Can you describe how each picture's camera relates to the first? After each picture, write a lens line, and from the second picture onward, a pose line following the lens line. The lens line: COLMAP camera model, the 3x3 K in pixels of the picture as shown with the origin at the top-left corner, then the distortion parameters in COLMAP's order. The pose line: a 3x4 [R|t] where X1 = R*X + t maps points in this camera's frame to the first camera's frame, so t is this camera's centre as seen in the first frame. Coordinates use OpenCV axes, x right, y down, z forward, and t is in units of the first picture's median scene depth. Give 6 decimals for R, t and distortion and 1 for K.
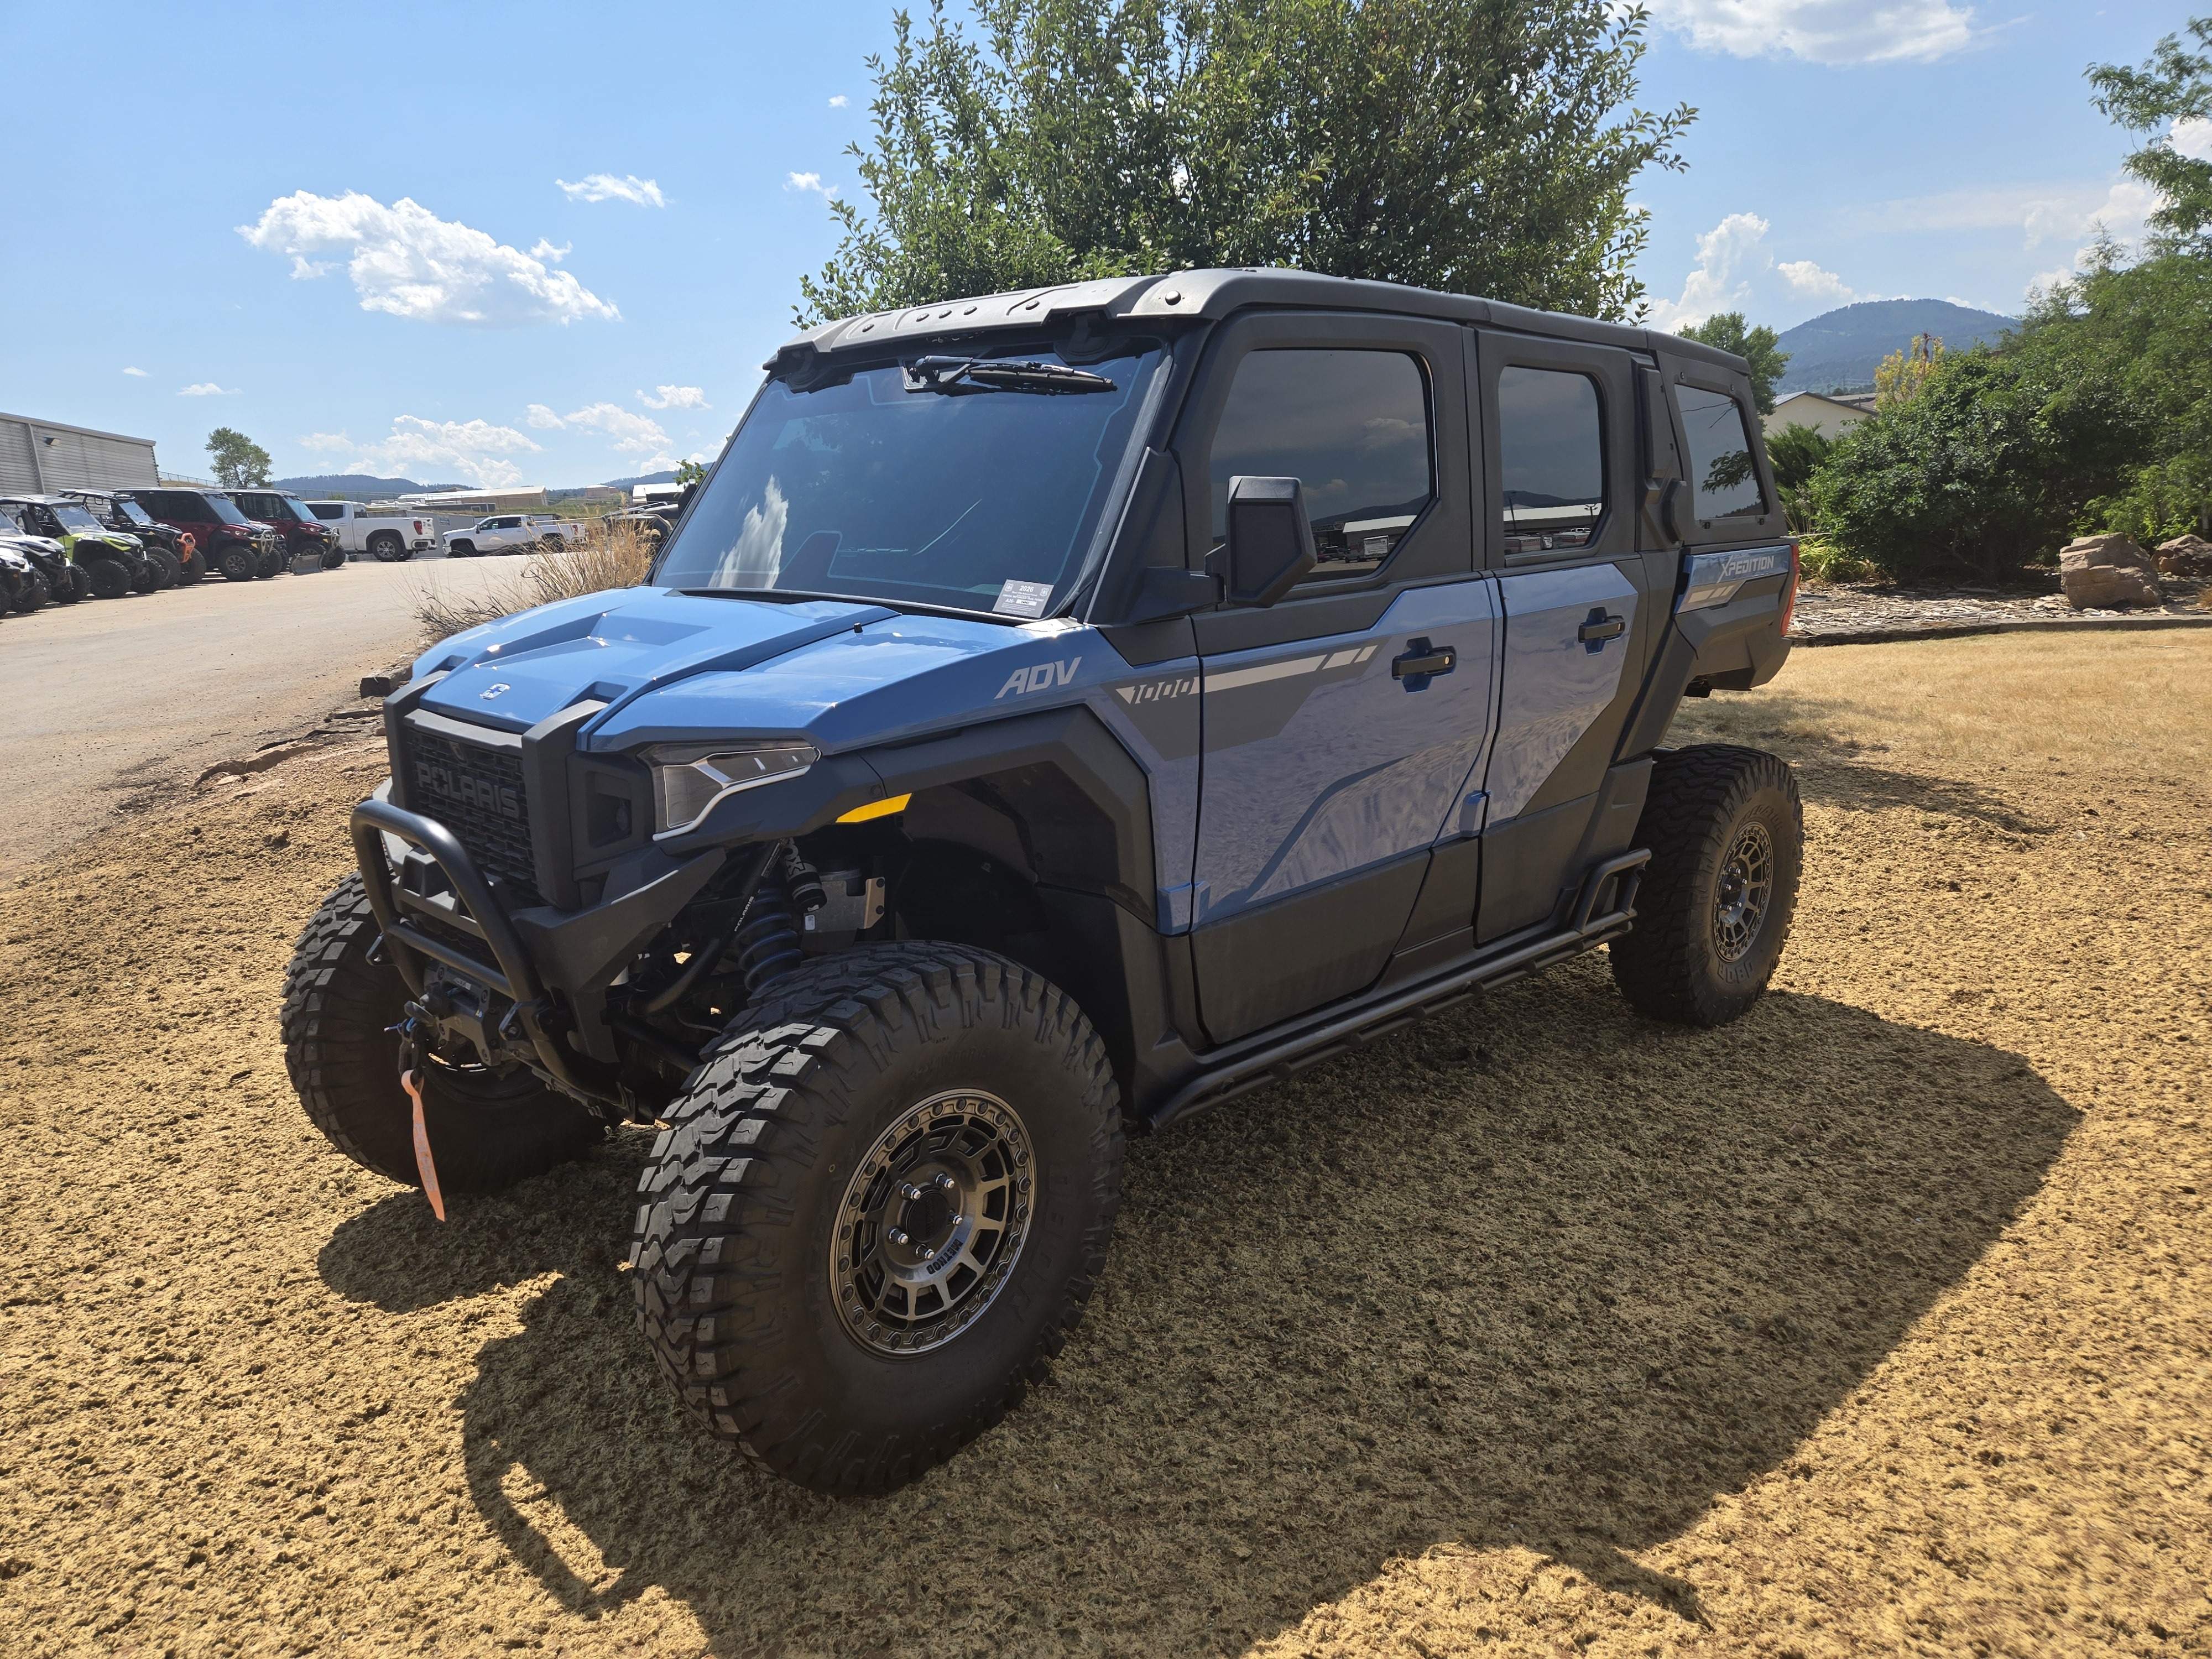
lens RADIAL K [[1459.4, 0, 1106.0], [0, 1459.4, 829.5], [0, 0, 1]] dist [0.049779, 0.000714]
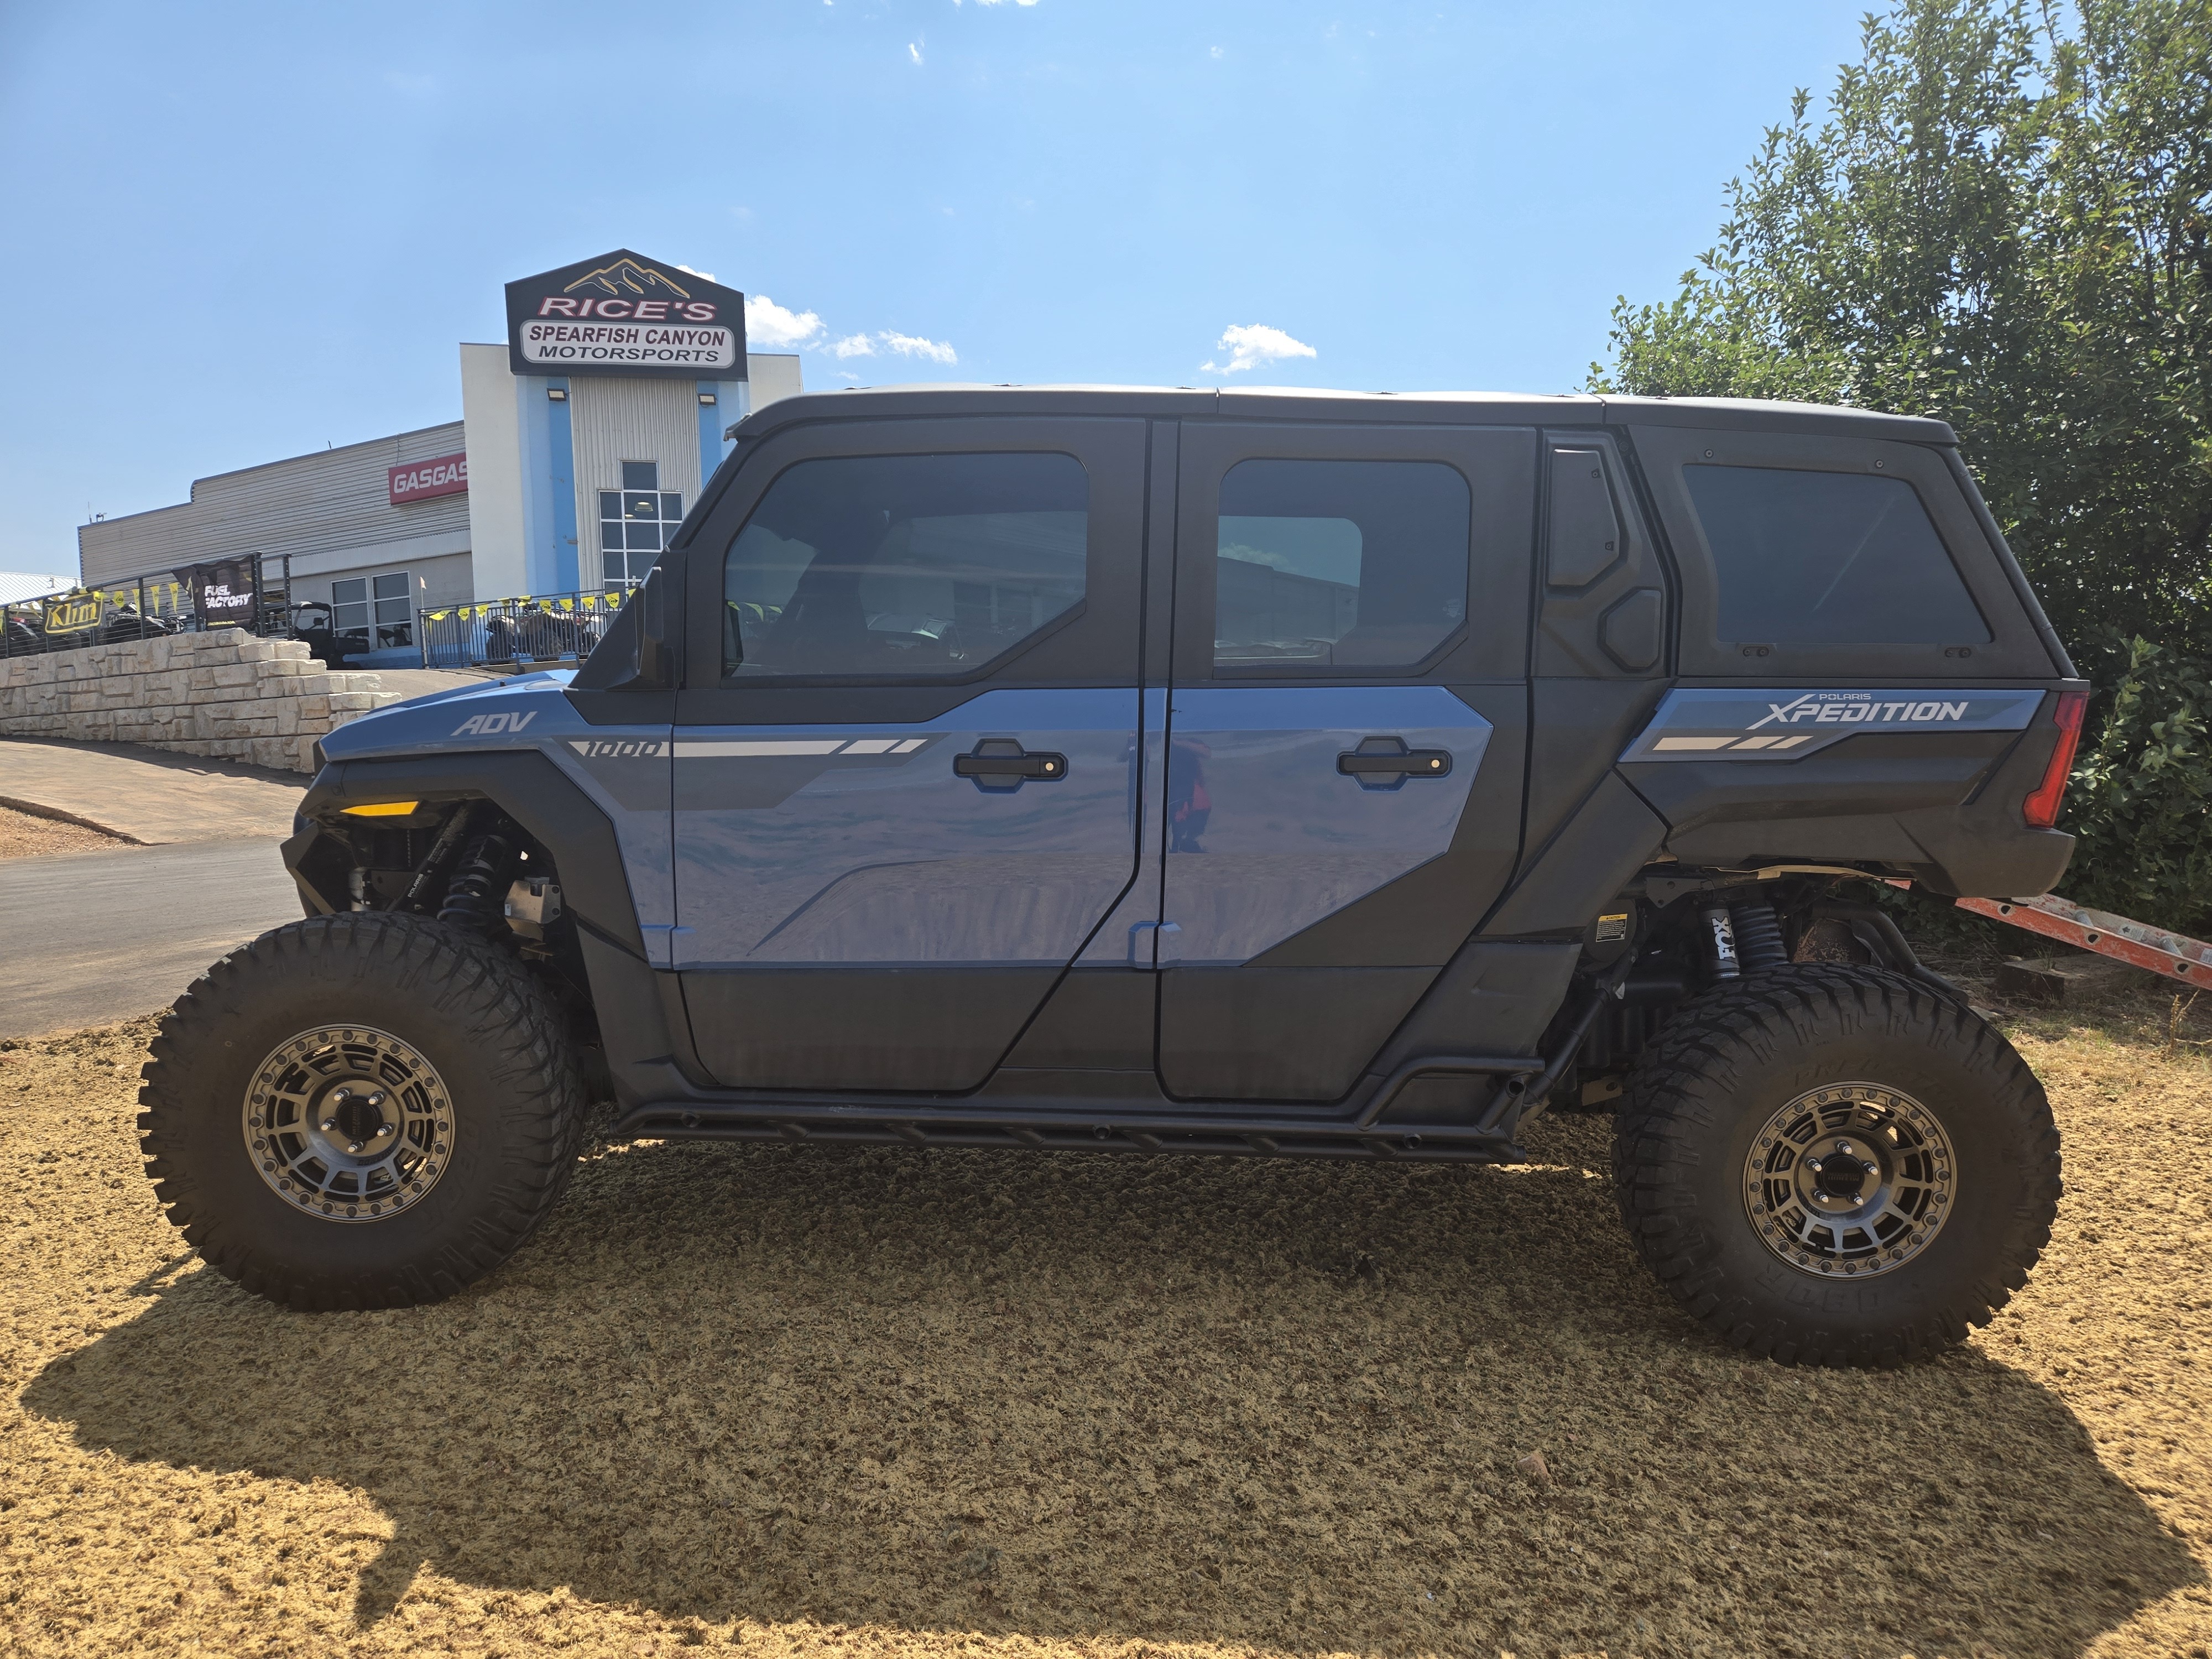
lens RADIAL K [[1470.4, 0, 1112.3], [0, 1470.4, 878.9], [0, 0, 1]] dist [0.073371, -0.066967]
pose [[0.707562, 0.126614, -0.695216, 1.116653], [-0.178278, 0.983978, -0.002241, -0.058950], [0.683793, 0.125527, 0.718798, 0.421329]]
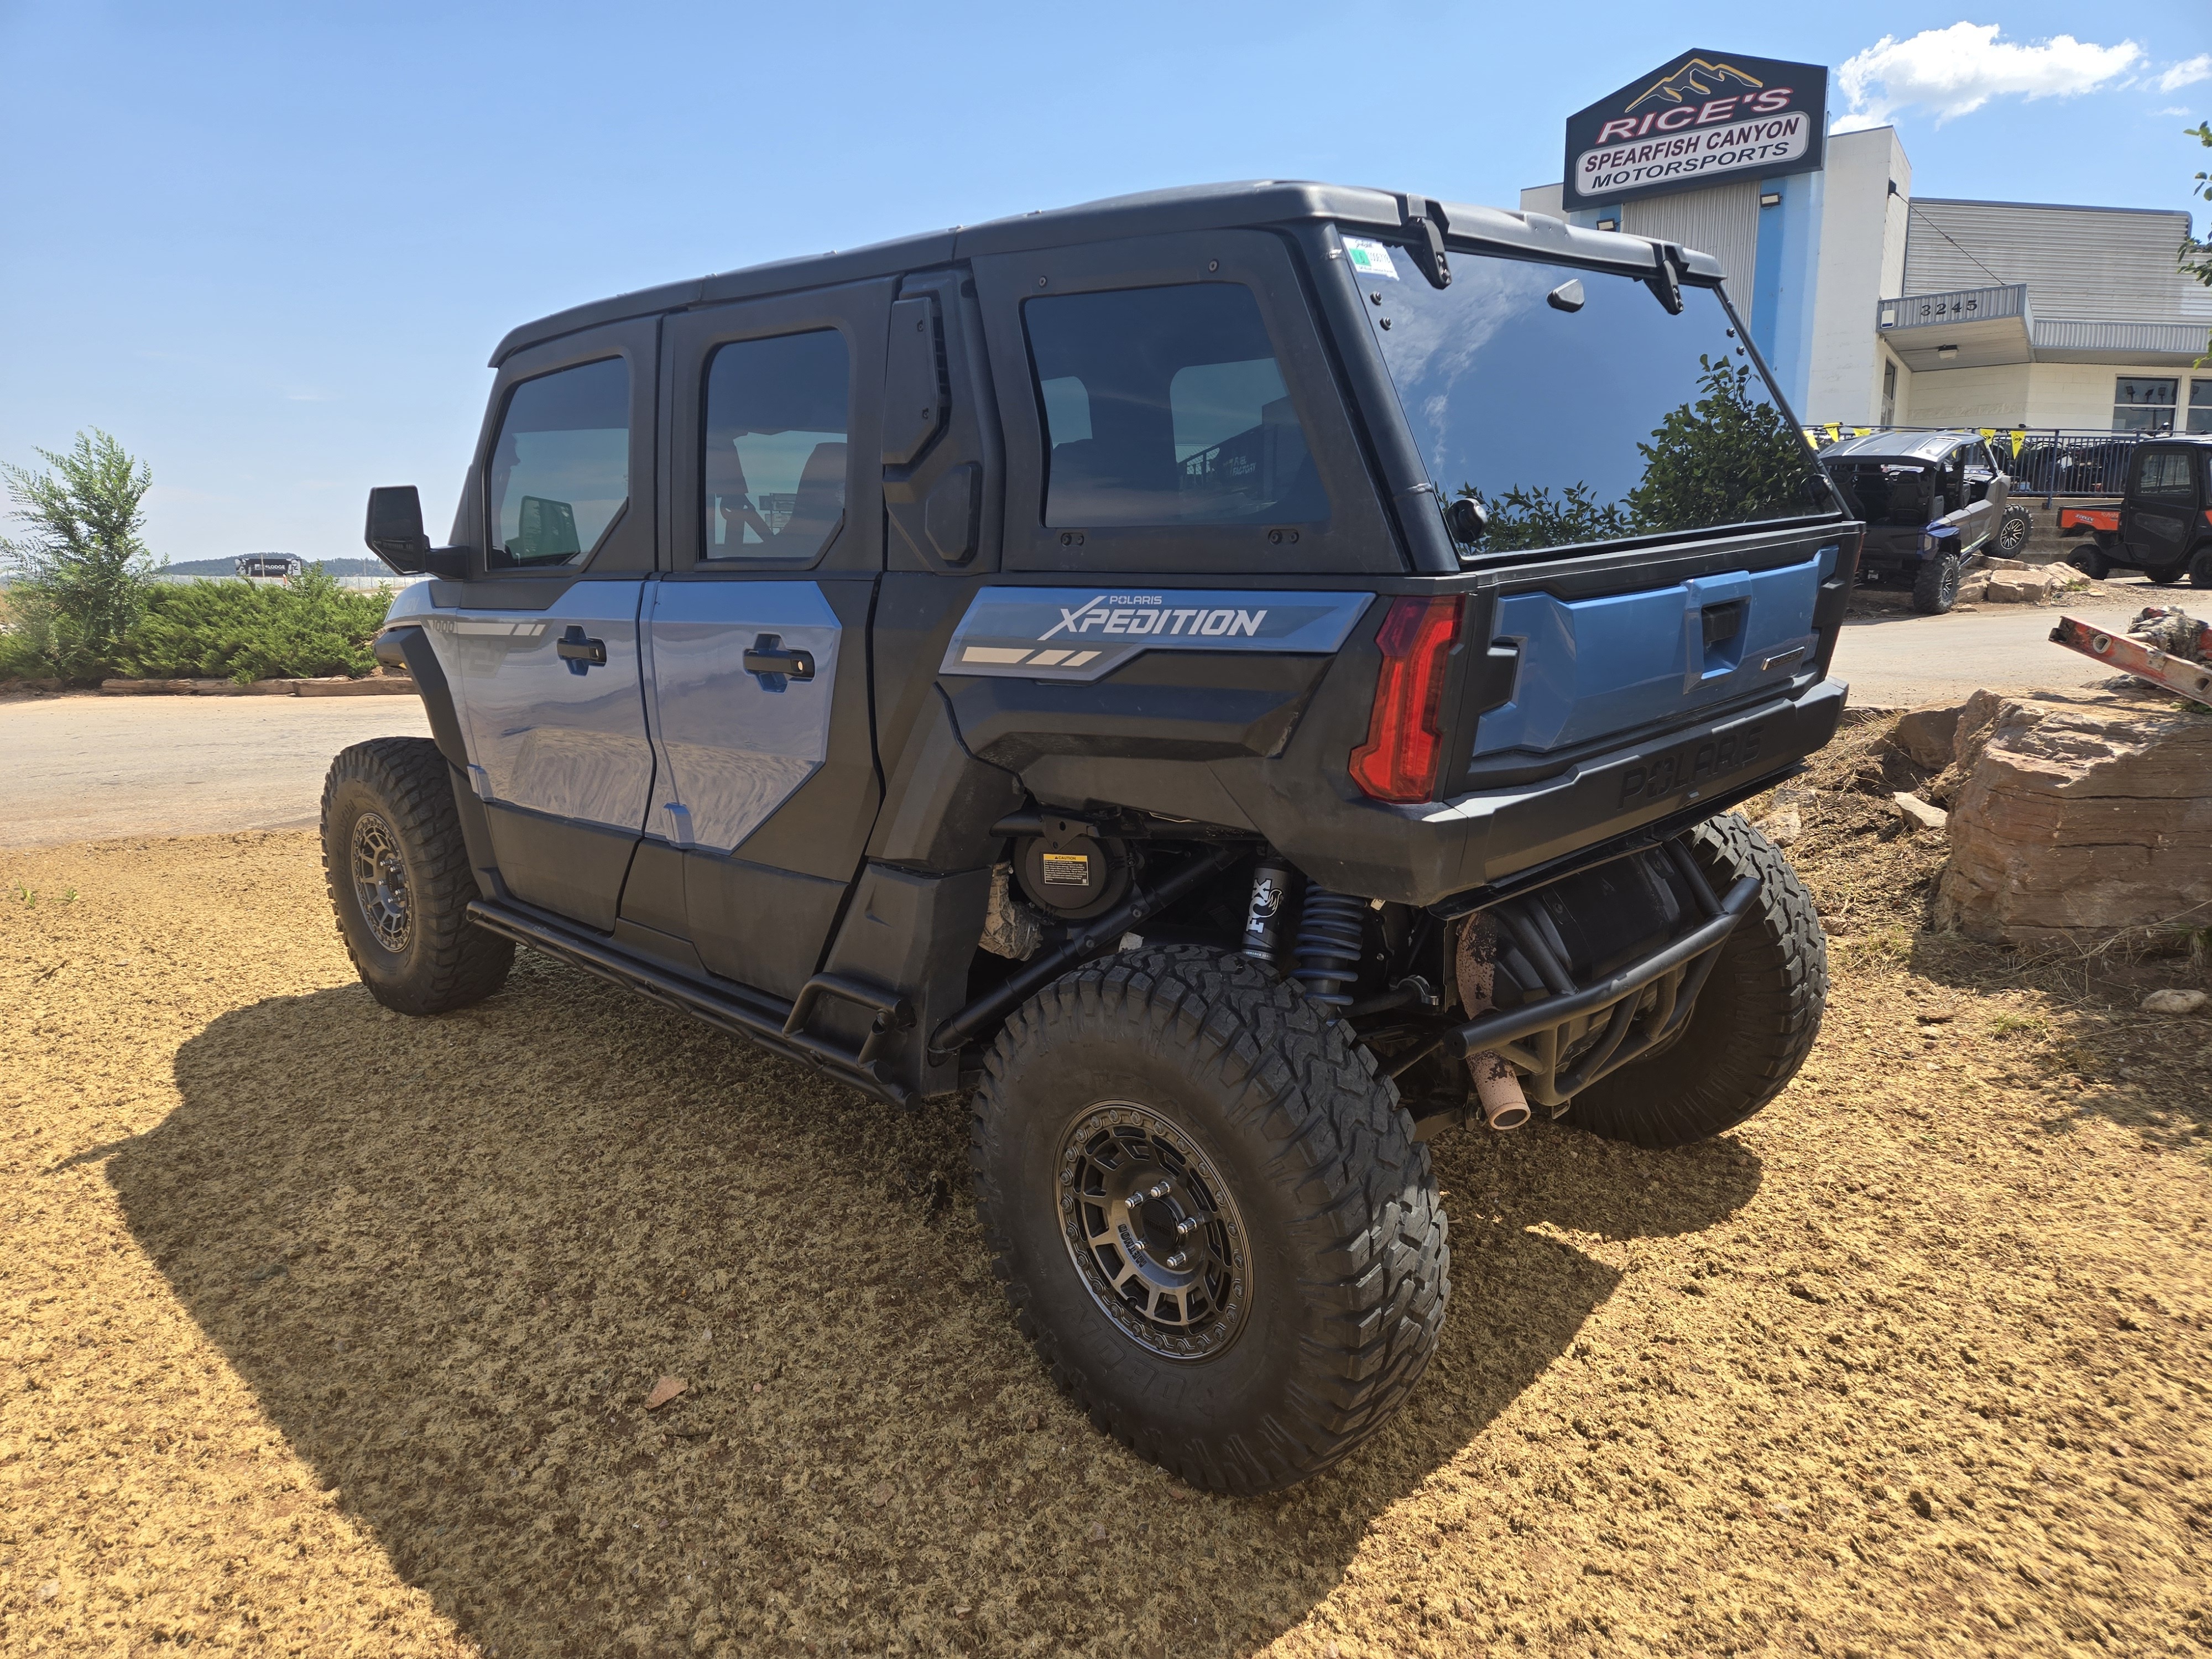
lens RADIAL K [[1461.7, 0, 1105.9], [0, 1461.7, 863.1], [0, 0, 1]] dist [0.081611, -0.063102]
pose [[0.018207, 0.249340, -0.968245, 1.554117], [-0.194787, 0.950735, 0.241168, -0.356218], [0.980676, 0.184211, 0.065878, 1.570534]]
